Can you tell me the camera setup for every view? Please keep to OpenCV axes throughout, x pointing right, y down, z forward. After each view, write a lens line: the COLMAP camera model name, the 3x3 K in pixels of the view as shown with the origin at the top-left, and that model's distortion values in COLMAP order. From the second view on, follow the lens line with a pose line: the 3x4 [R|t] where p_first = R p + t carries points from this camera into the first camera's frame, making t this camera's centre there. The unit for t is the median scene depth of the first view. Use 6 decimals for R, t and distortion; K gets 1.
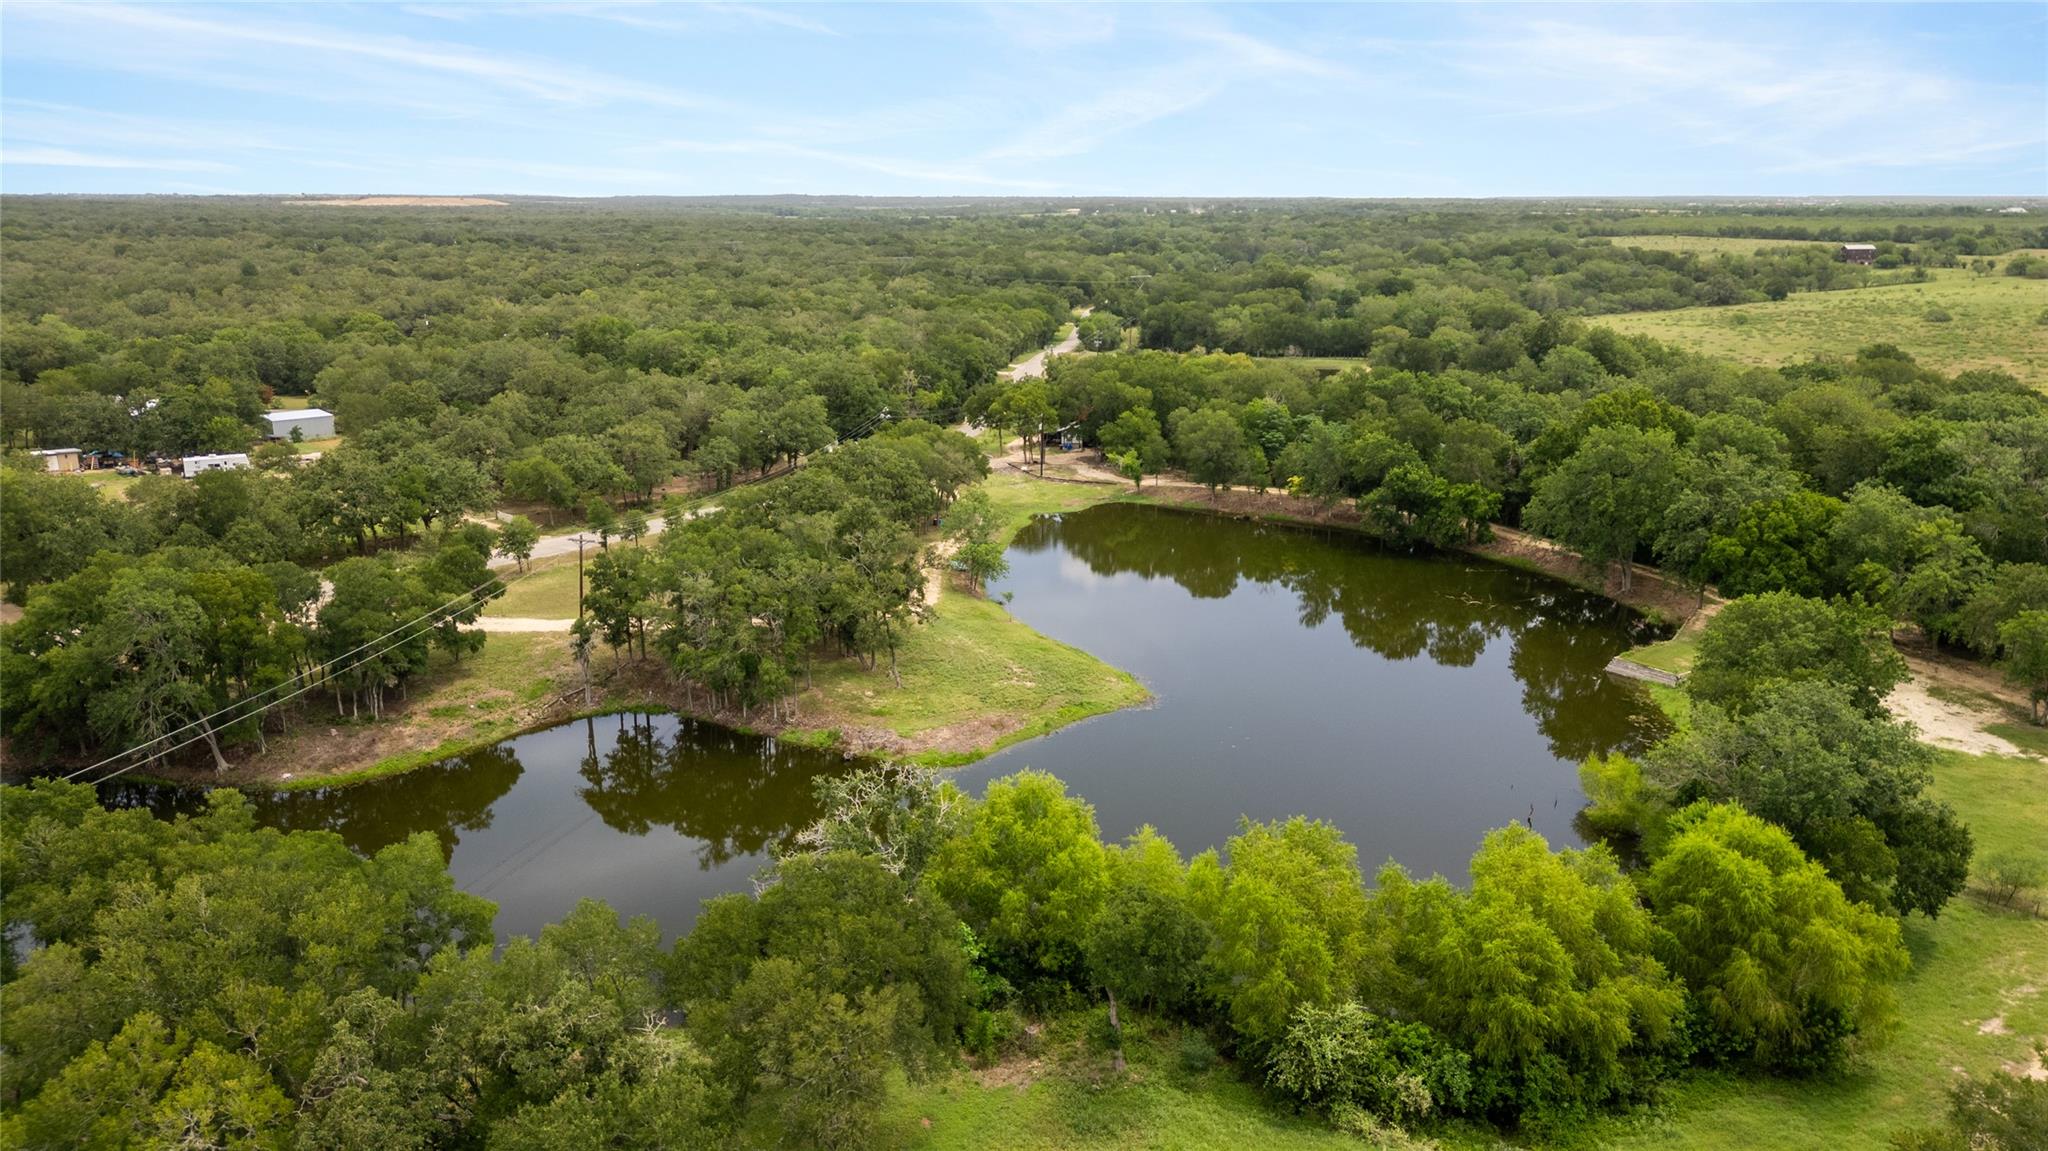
lens RADIAL K [[1489.7, 0, 1026.0], [0, 1489.7, 576.1], [0, 0, 1]] dist [0.065253, -0.045373]
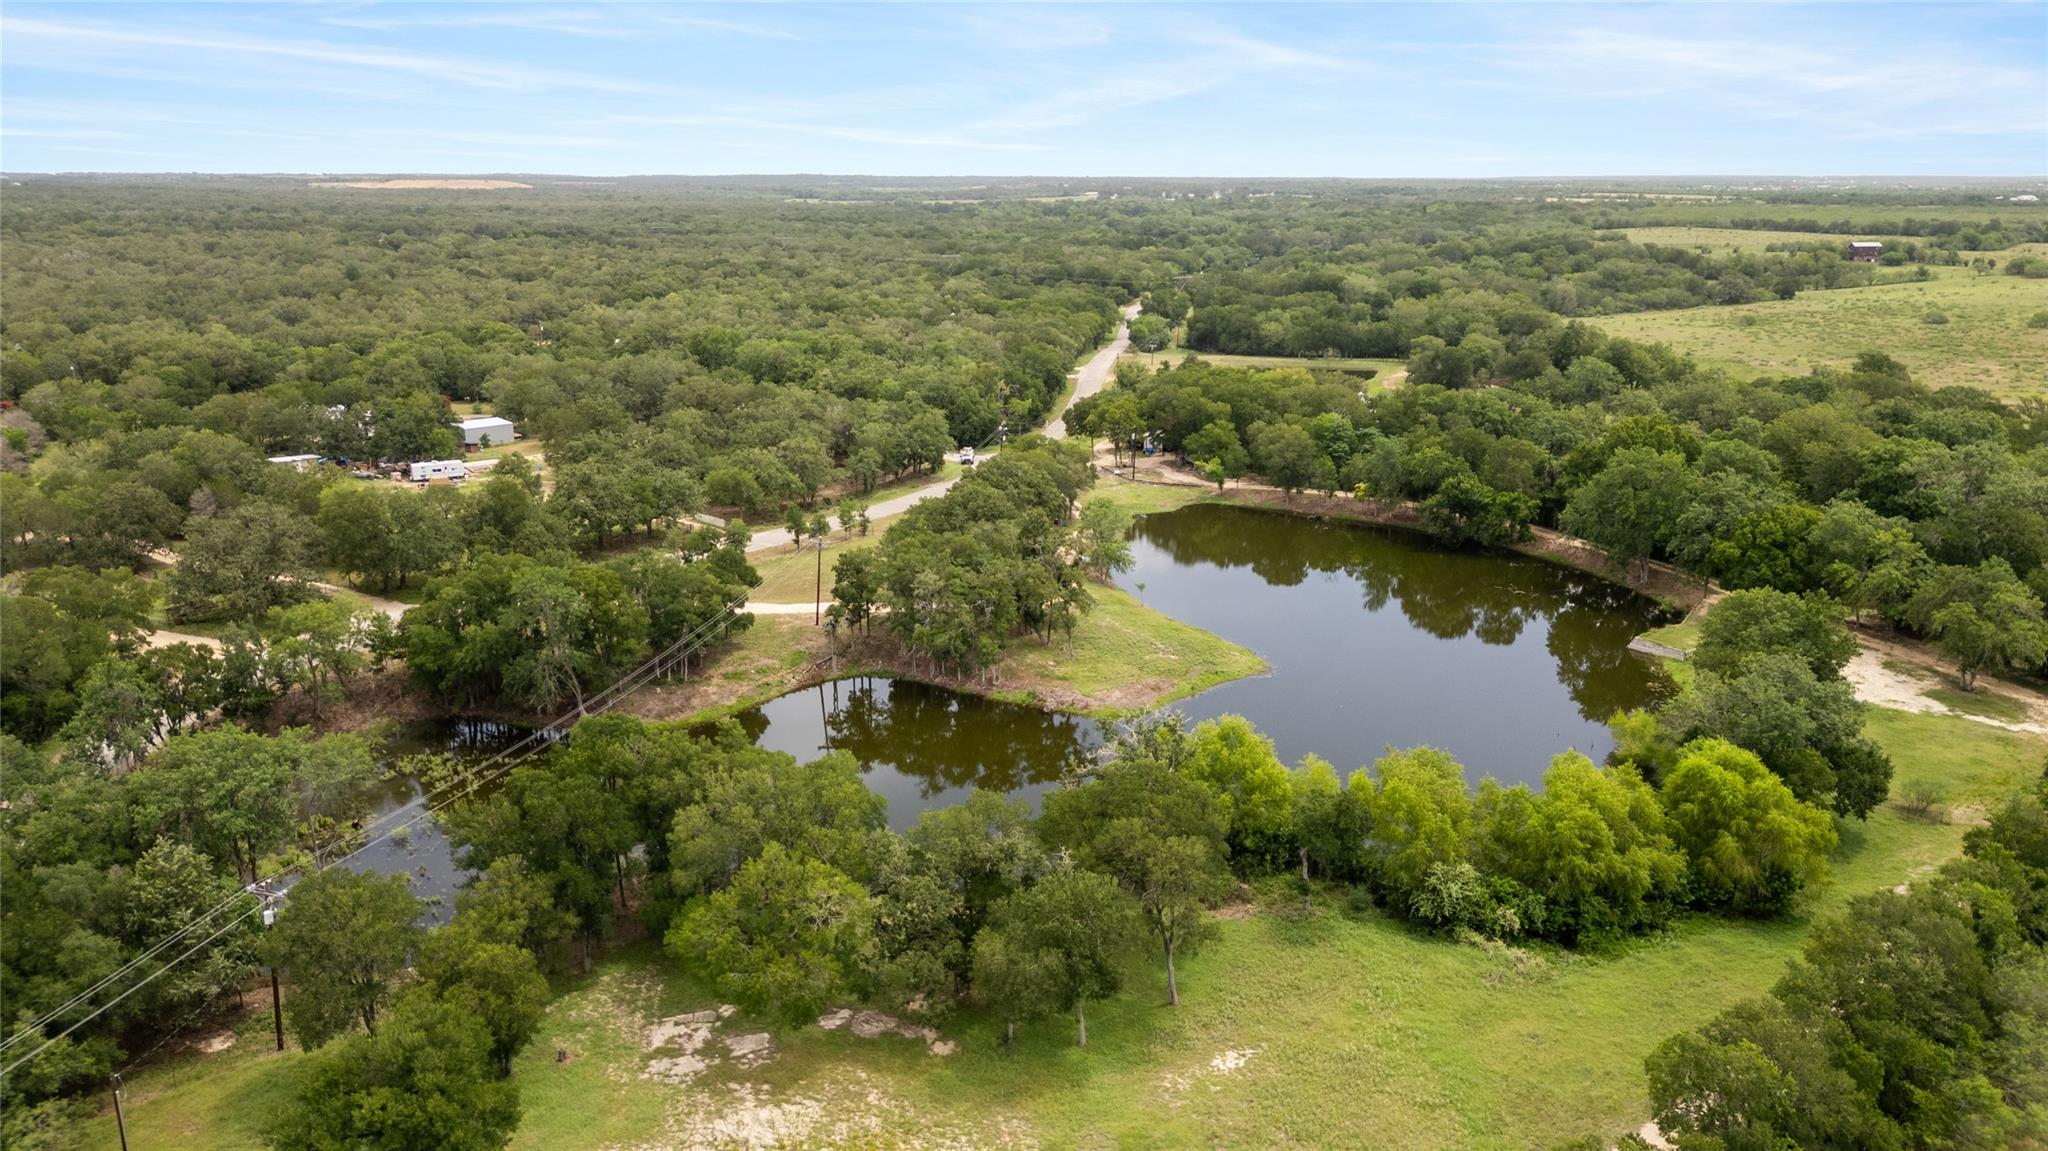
lens RADIAL K [[1489.7, 0, 1020.0], [0, 1489.7, 575.9], [0, 0, 1]] dist [0.065253, -0.045373]
pose [[0.999954, 0.003010, -0.009126, -0.091117], [-0.002878, 0.999892, 0.014387, -0.011322], [0.009169, -0.014360, 0.999855, -0.213349]]
